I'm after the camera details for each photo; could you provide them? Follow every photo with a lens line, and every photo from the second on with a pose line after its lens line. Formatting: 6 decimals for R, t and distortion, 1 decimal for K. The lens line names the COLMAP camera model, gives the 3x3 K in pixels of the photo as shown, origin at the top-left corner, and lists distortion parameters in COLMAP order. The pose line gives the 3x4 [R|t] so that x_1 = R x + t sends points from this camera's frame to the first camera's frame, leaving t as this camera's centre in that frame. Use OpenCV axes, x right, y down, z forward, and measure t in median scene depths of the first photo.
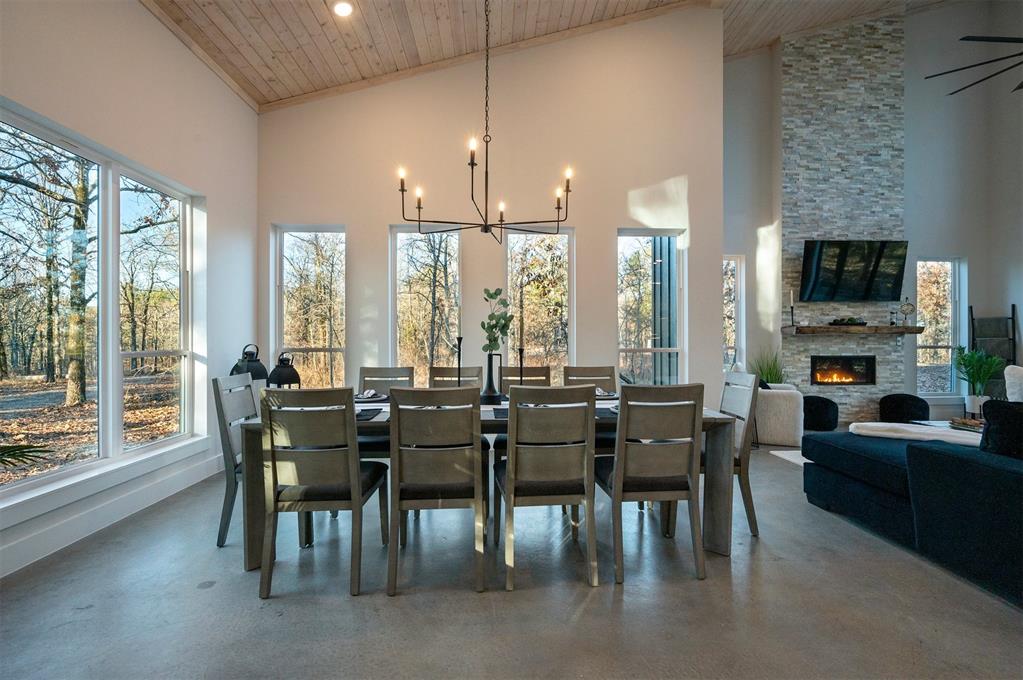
lens RADIAL K [[466.3, 0, 516.2], [0, 466.3, 338.3], [0, 0, 1]] dist [-0.001249, 0.001437]
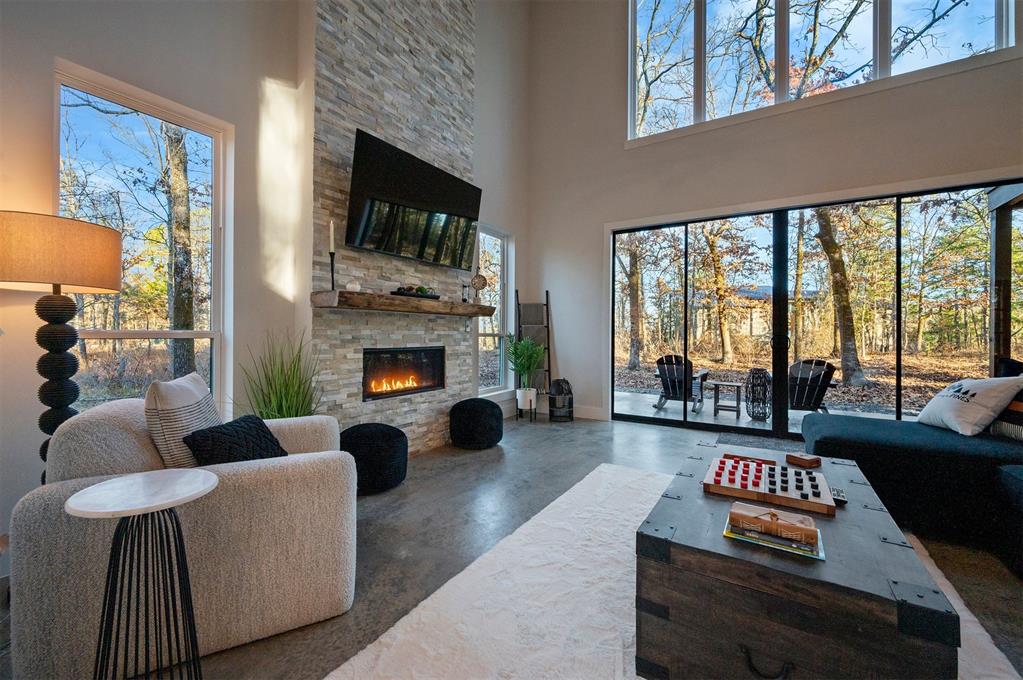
lens RADIAL K [[405.3, 0, 516.6], [0, 405.3, 334.1], [0, 0, 1]] dist [-0.003995, 0.000283]
pose [[0.569920, 0.004974, 0.821685, 0.337988], [-0.010597, 0.999943, 0.001297, 0.017188], [-0.821632, -0.009447, 0.569940, 0.572137]]
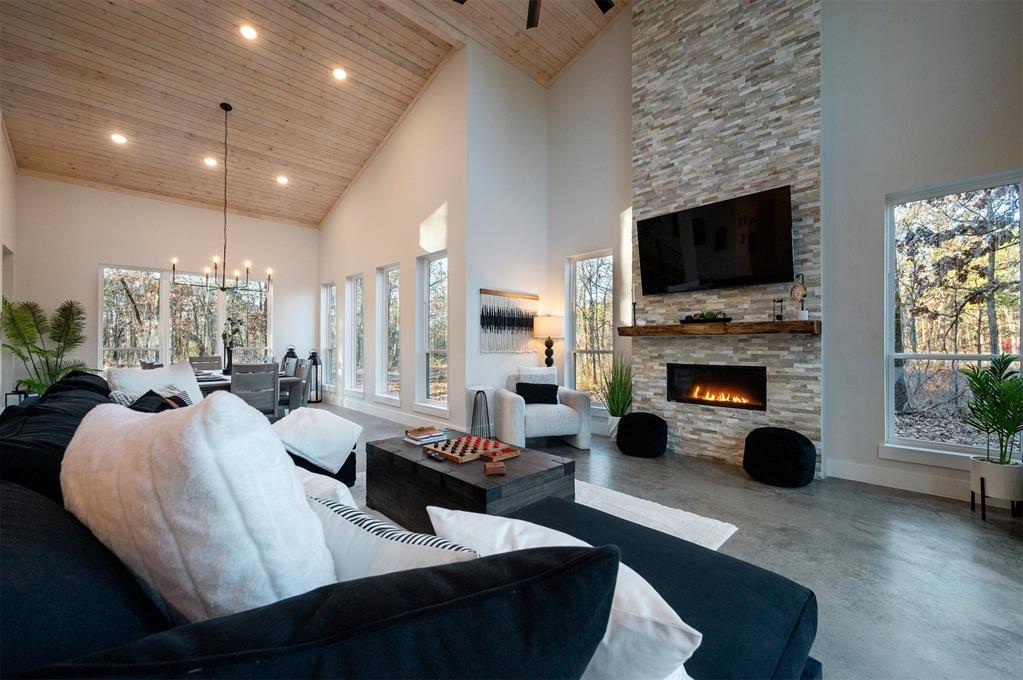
lens RADIAL K [[405.3, 0, 510.3], [0, 405.3, 338.6], [0, 0, 1]] dist [-0.003995, 0.000283]
pose [[0.663978, -0.008033, -0.747709, 0.965256], [0.003941, 0.999966, -0.007244, -0.000286], [0.747742, 0.001863, 0.663987, 0.349581]]
